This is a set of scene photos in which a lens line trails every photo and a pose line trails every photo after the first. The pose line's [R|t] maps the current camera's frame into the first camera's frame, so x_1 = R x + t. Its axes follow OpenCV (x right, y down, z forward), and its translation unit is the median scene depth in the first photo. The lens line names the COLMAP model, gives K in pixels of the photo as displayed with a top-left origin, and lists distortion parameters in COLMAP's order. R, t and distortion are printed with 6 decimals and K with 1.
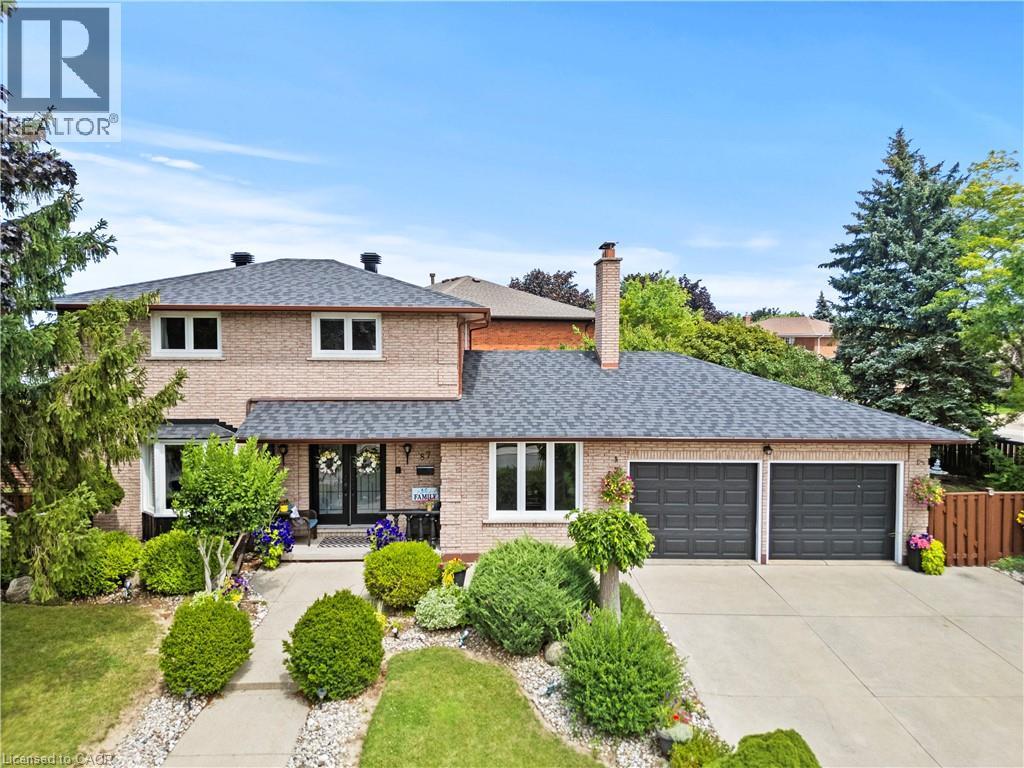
lens RADIAL K [[704.4, 0, 512.0], [0, 704.4, 384.0], [0, 0, 1]] dist [0.052689, -0.000277]
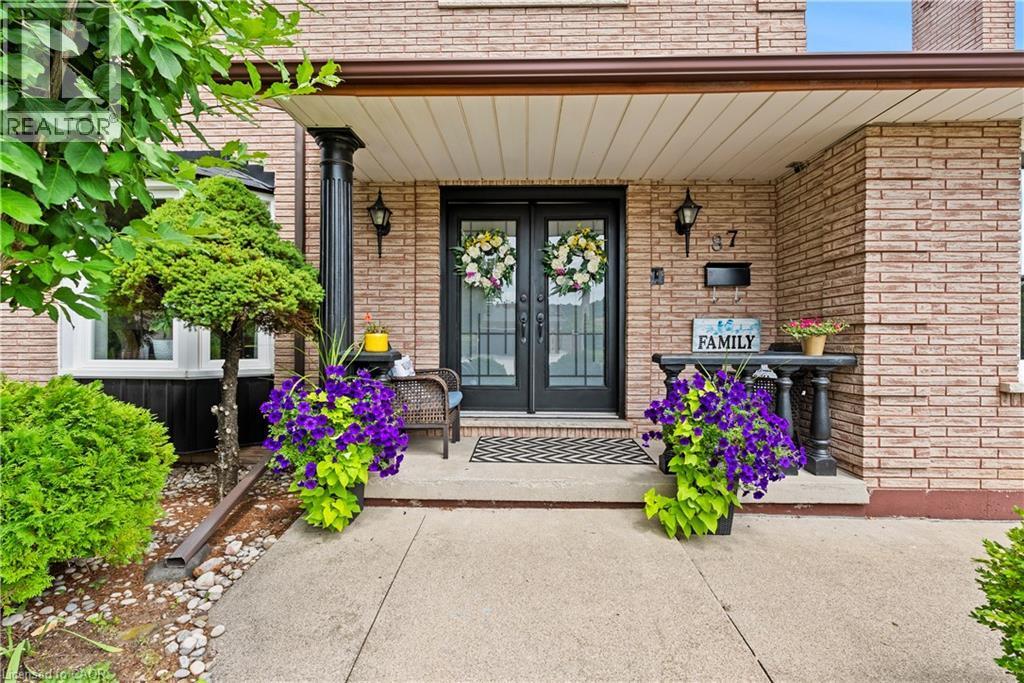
lens RADIAL K [[450.0, 0, 512.0], [0, 450.0, 341.5], [0, 0, 1]] dist [-0.000049, -0.000288]
pose [[0.998661, 0.002324, -0.051687, -0.243399], [-0.005296, 0.998335, -0.057442, 0.184522], [0.051467, 0.057639, 0.997010, 0.781434]]
